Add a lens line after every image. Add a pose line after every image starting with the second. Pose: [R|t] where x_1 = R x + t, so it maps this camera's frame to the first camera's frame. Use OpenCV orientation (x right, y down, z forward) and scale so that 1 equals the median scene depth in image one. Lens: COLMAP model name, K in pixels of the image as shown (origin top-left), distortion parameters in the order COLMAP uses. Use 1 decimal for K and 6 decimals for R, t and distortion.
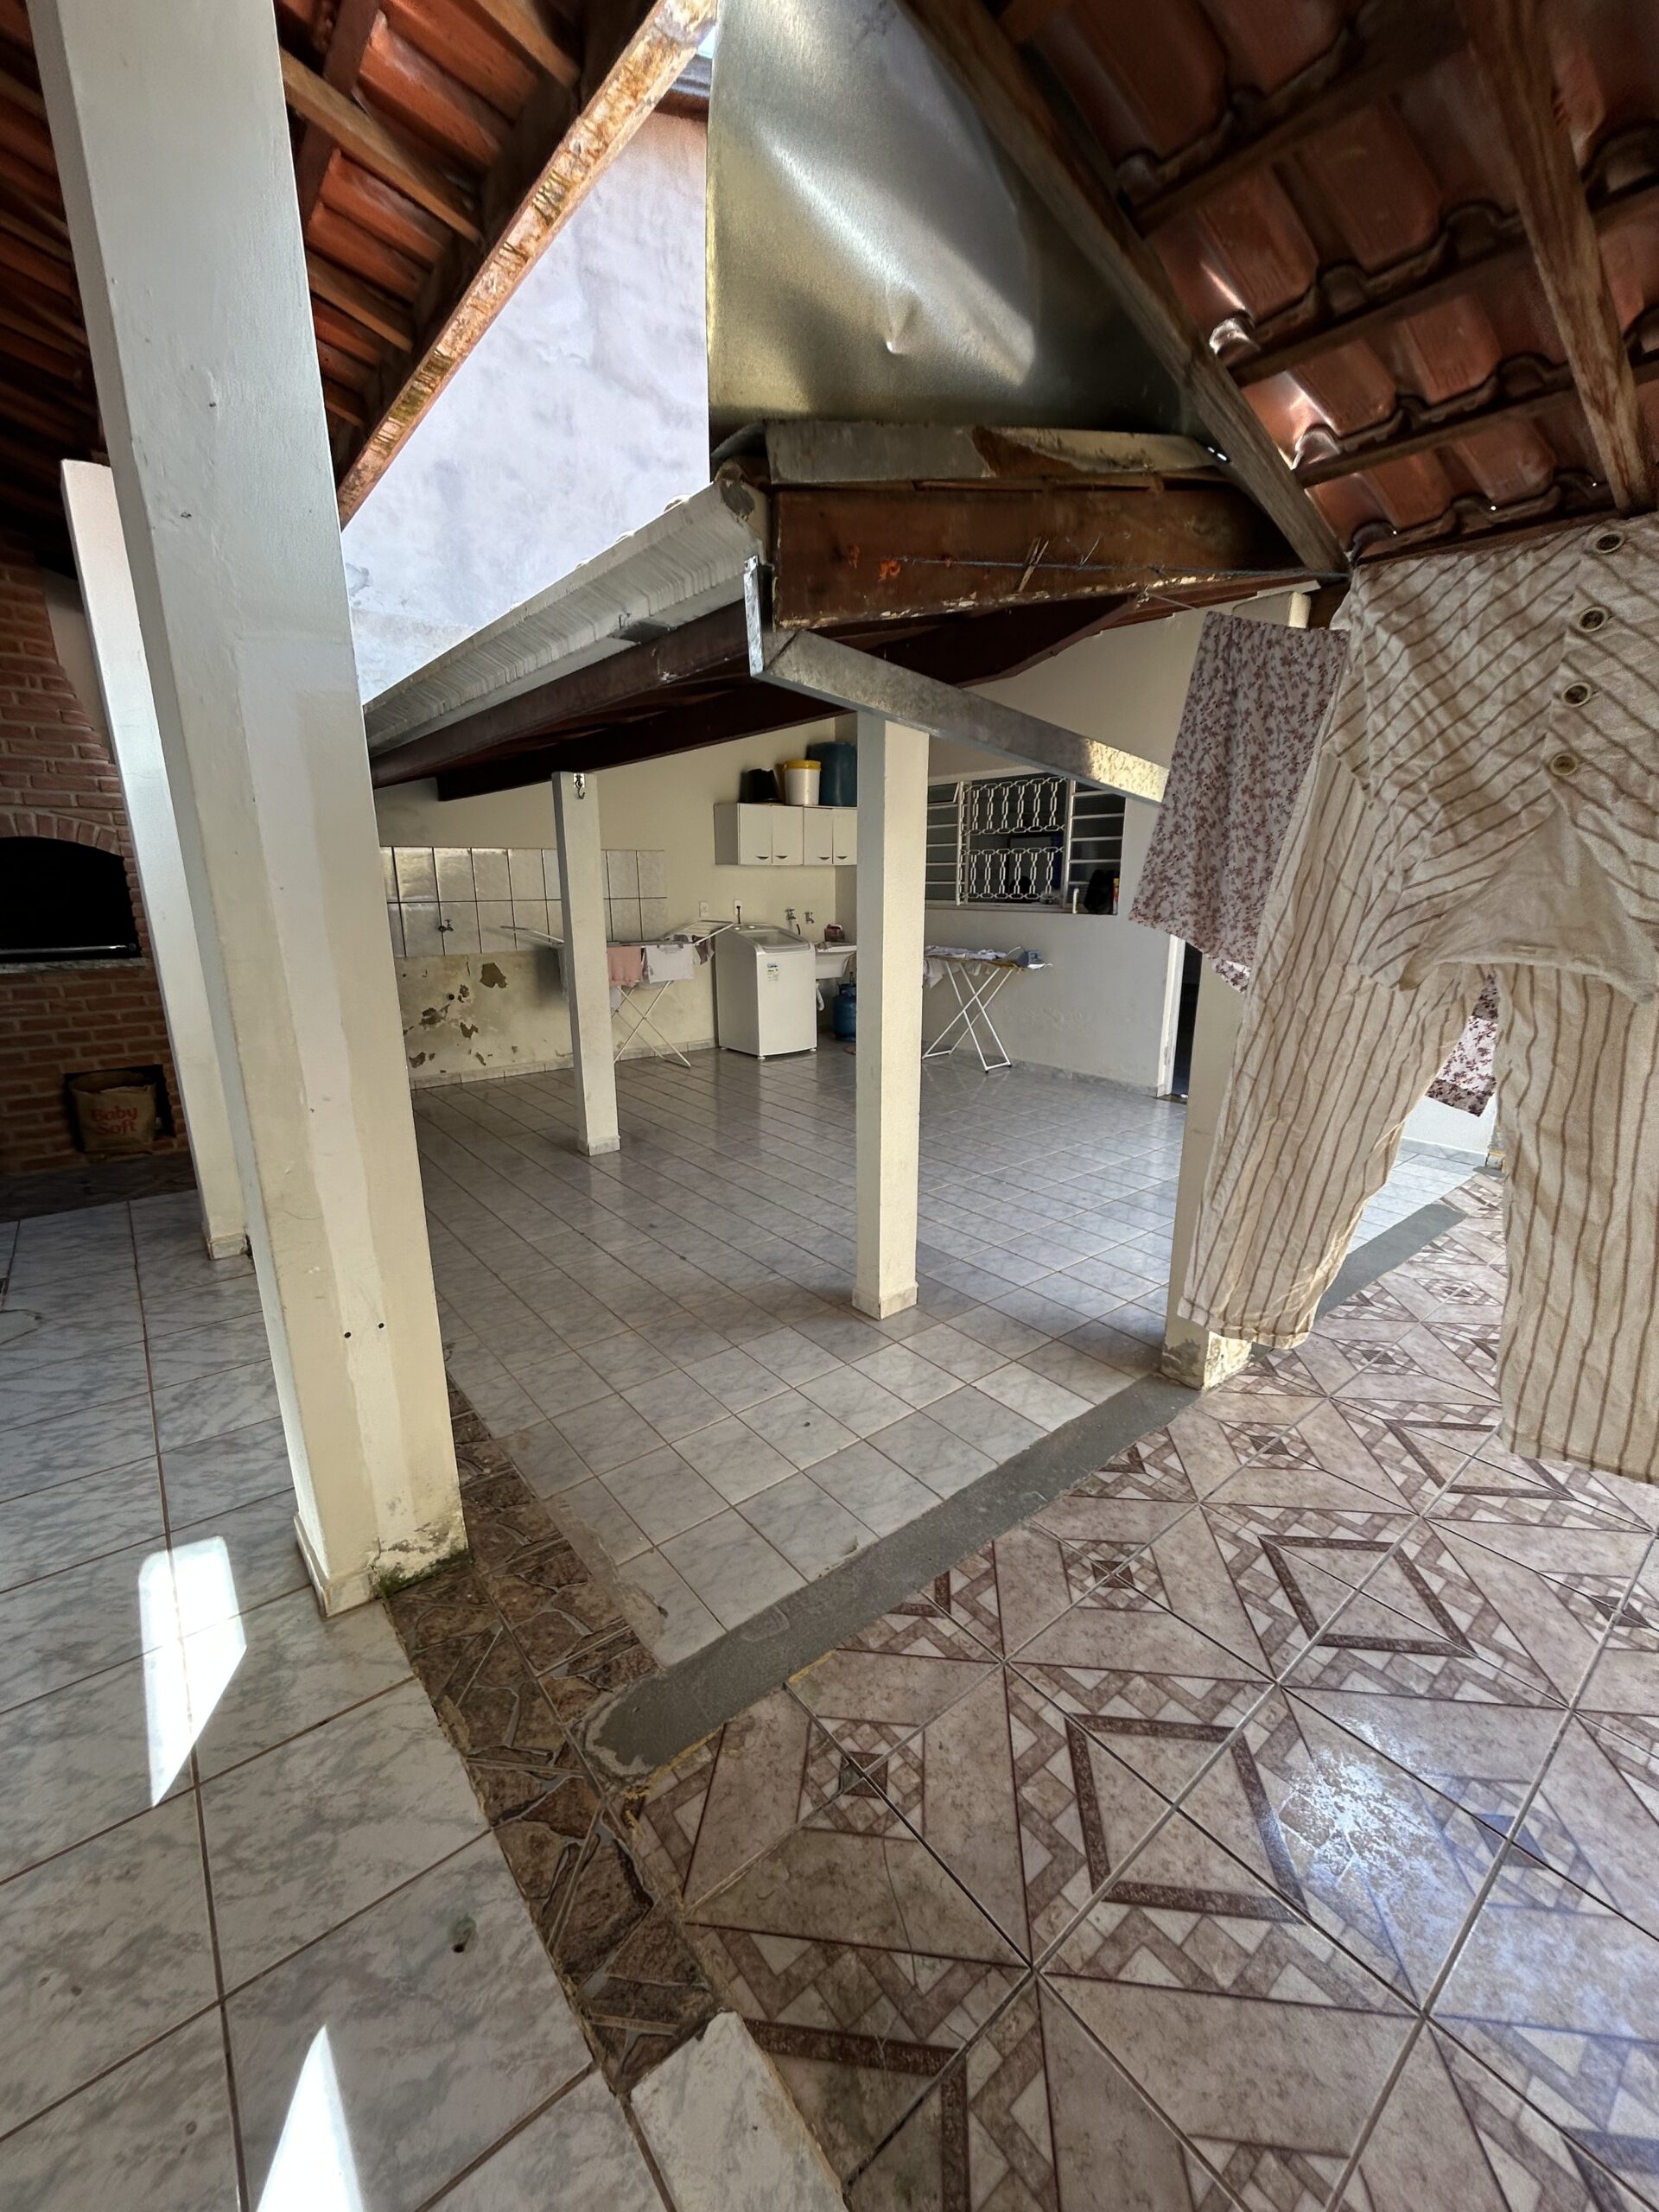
lens RADIAL K [[893.5, 0, 830.5], [0, 893.5, 1111.2], [0, 0, 1]] dist [0.002621, -0.002354]
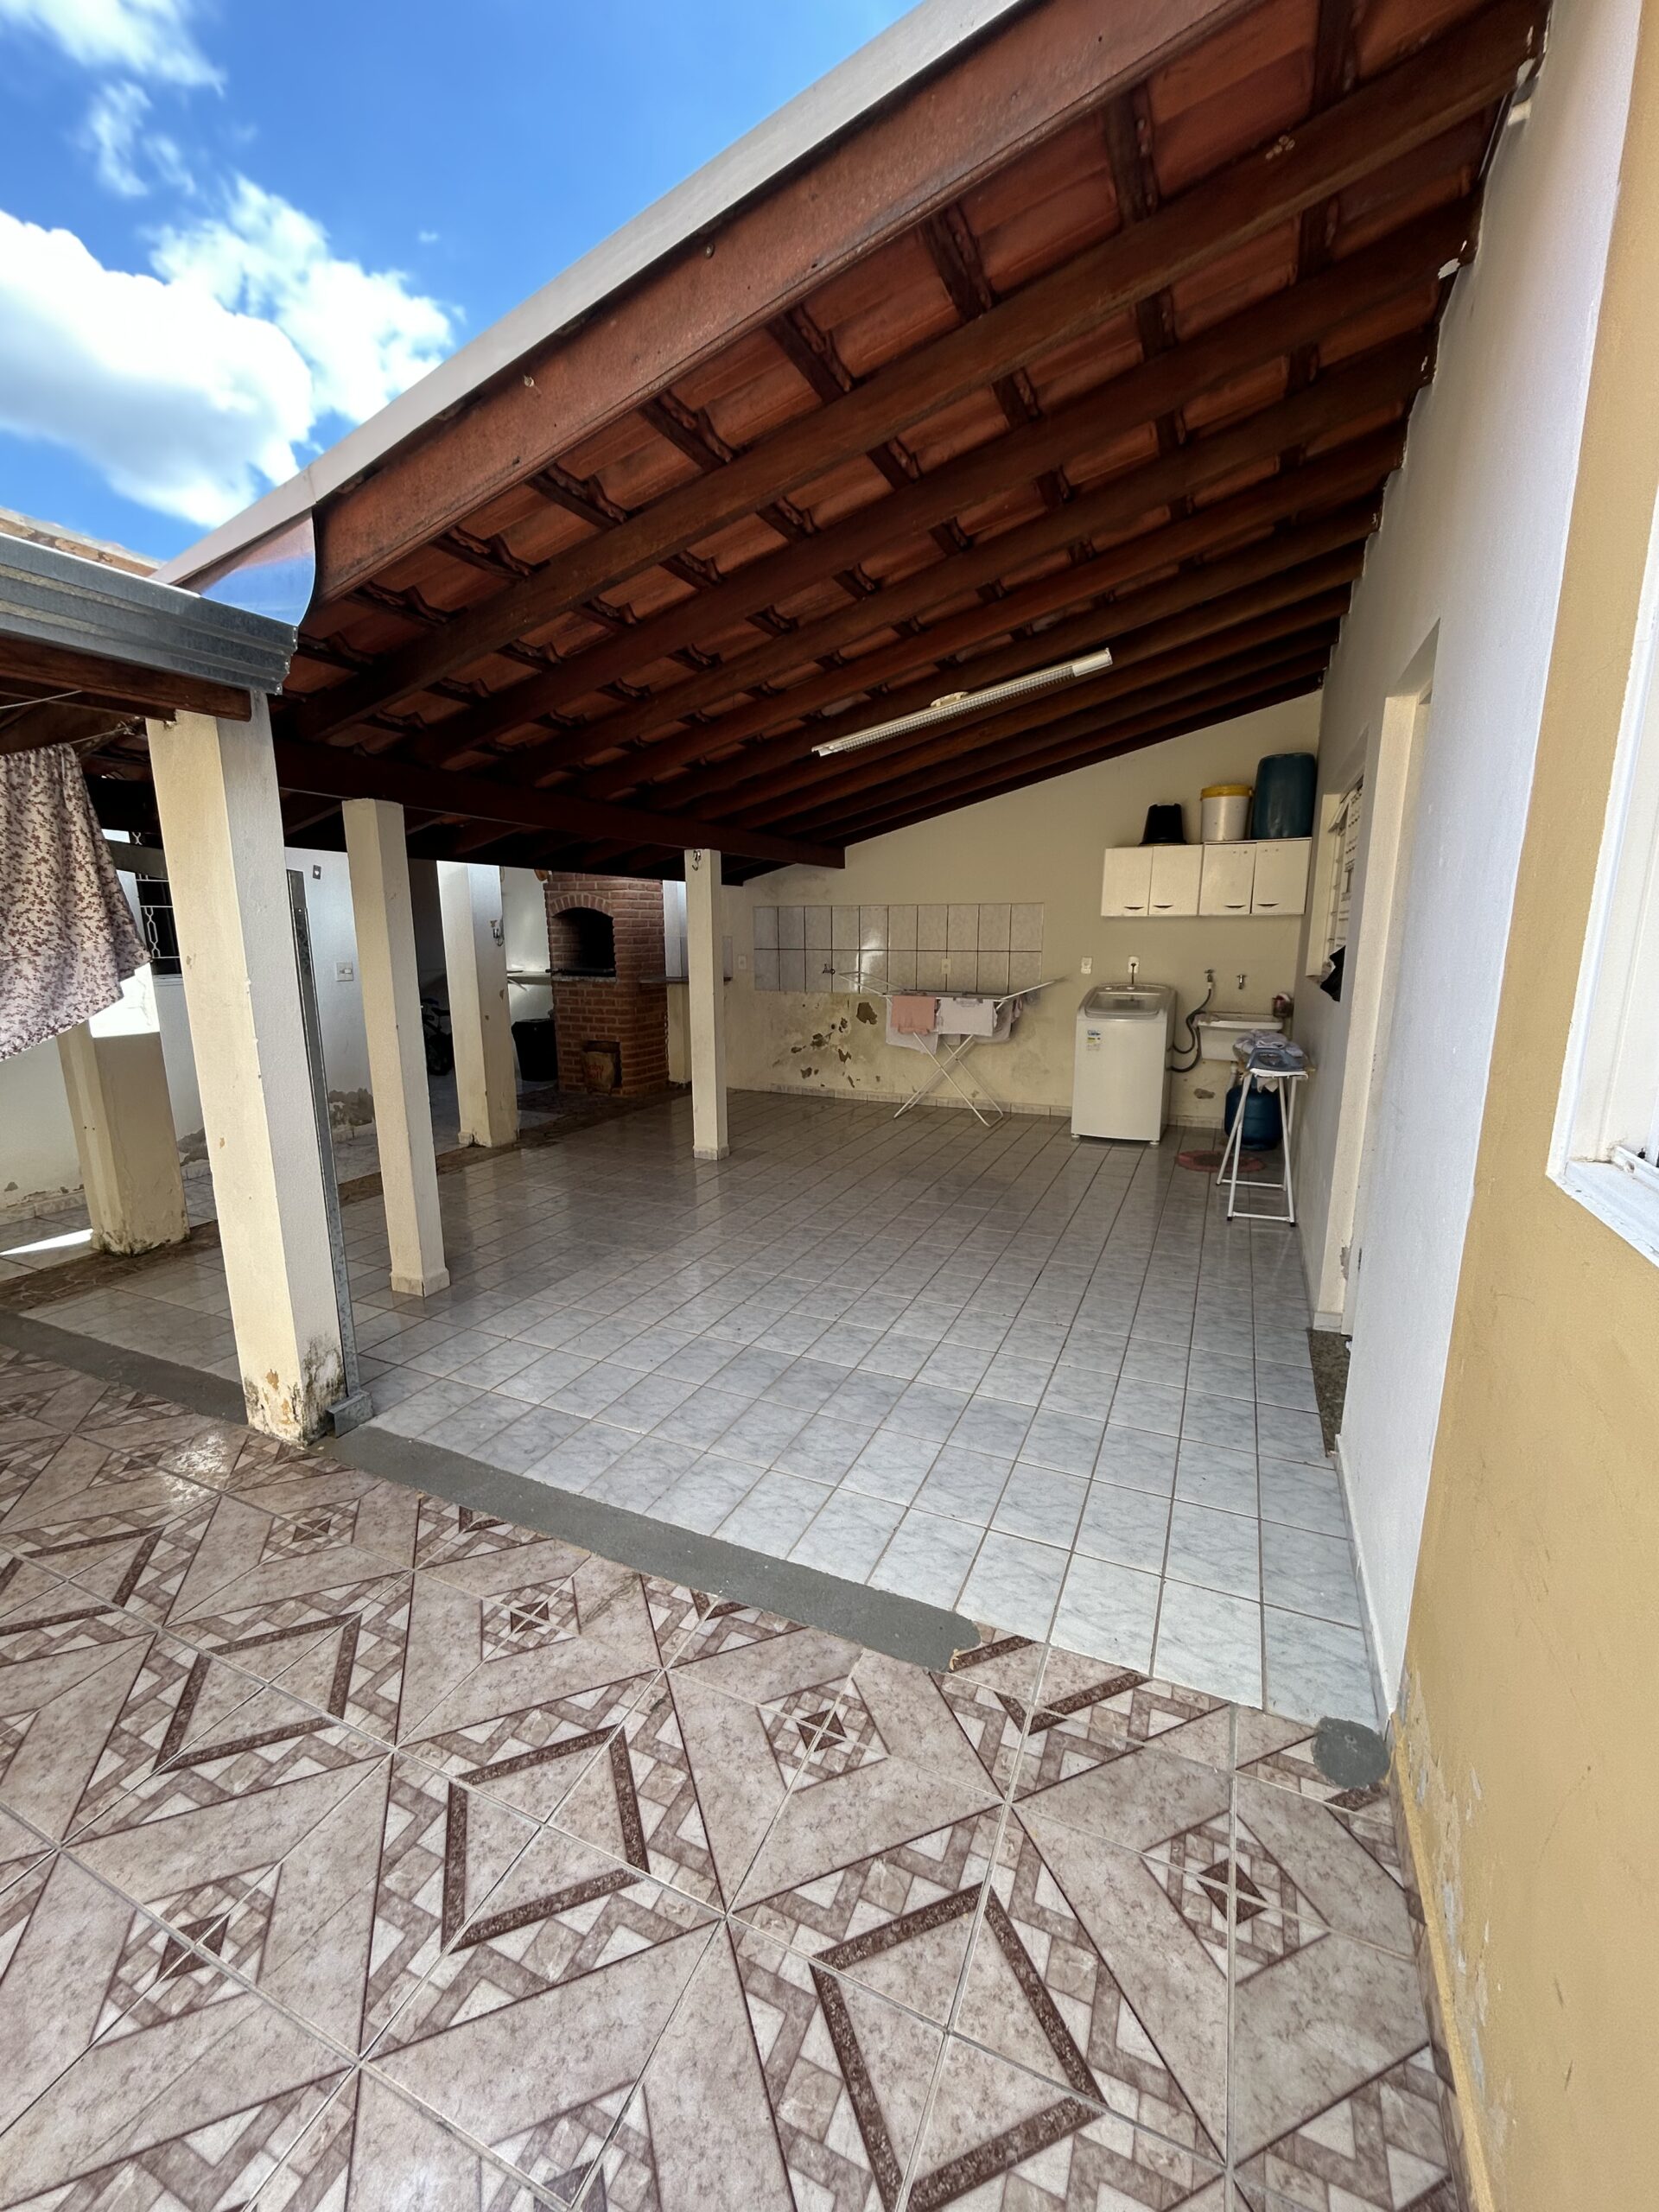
lens RADIAL K [[893.5, 0, 831.2], [0, 893.5, 1108.0], [0, 0, 1]] dist [0.002621, -0.002354]
pose [[0.448652, 0.181805, -0.875019, 0.994795], [-0.227573, 0.970056, 0.084866, -0.184928], [0.864247, 0.161056, 0.476591, 0.652882]]
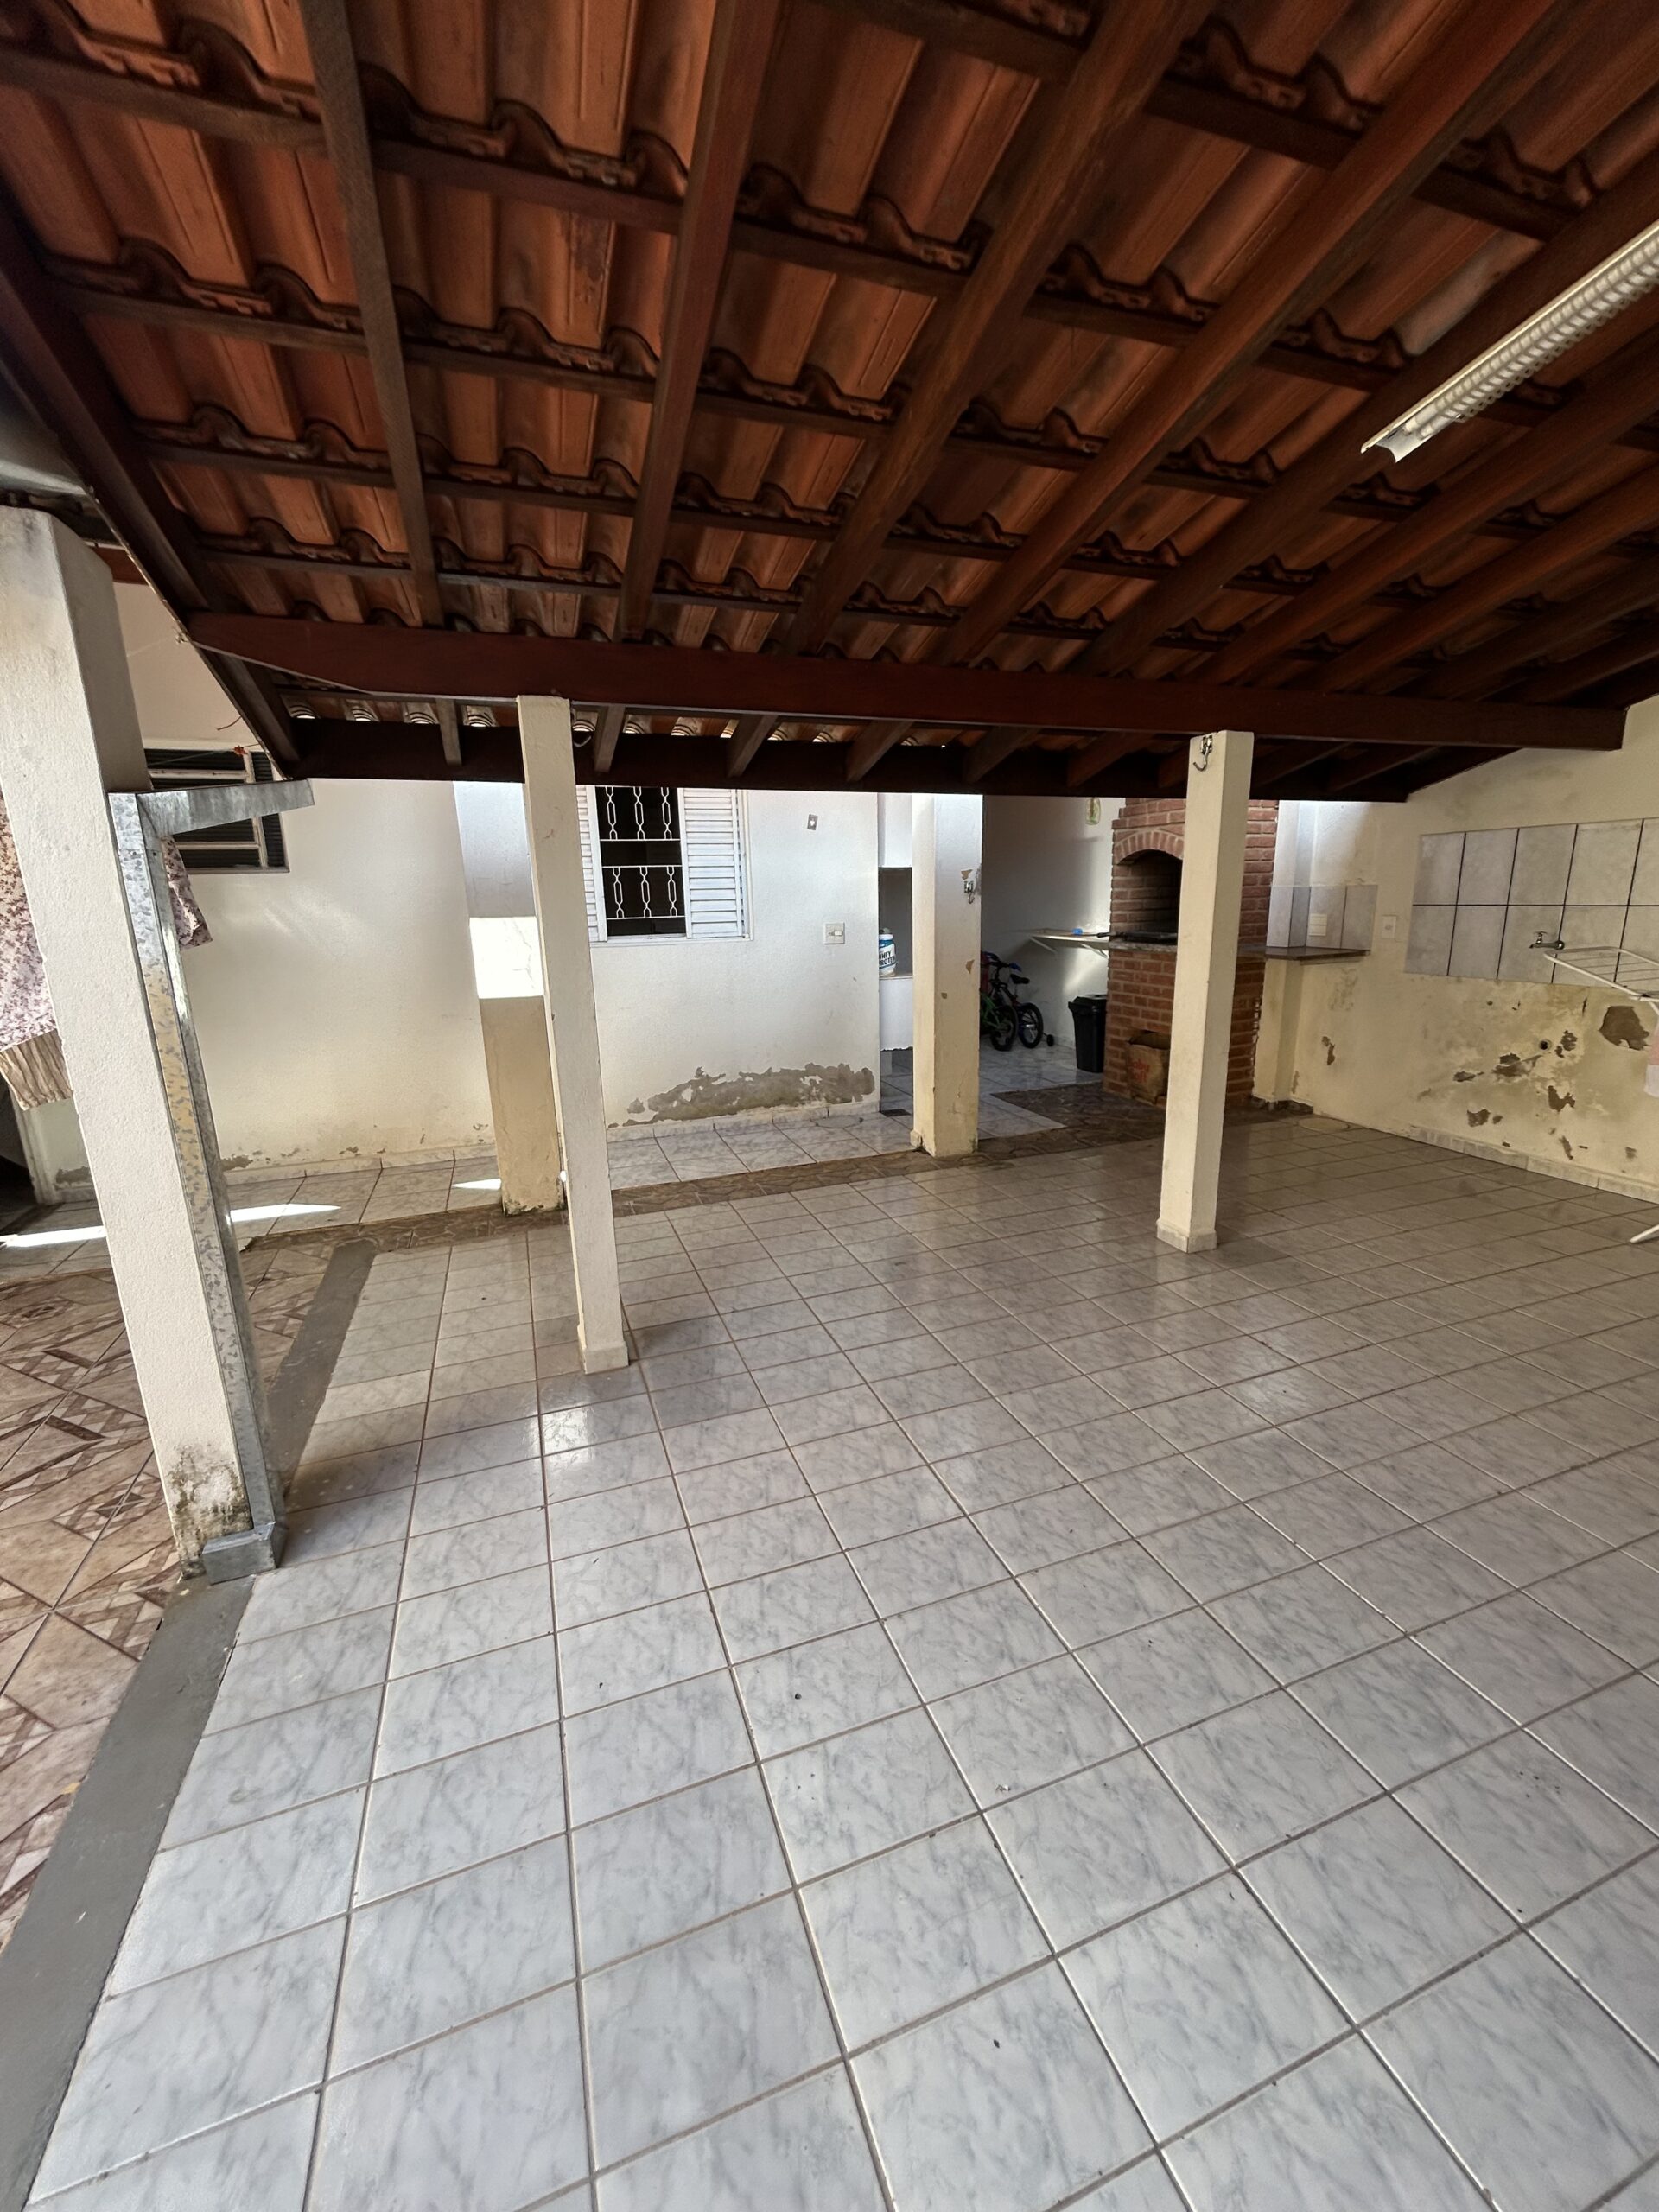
lens RADIAL K [[893.5, 0, 830.3], [0, 893.5, 1108.7], [0, 0, 1]] dist [0.002621, -0.002354]
pose [[-0.329110, 0.232819, -0.915140, 0.579112], [-0.215619, 0.924998, 0.312870, -0.268504], [0.919345, 0.300290, -0.254226, 1.035598]]
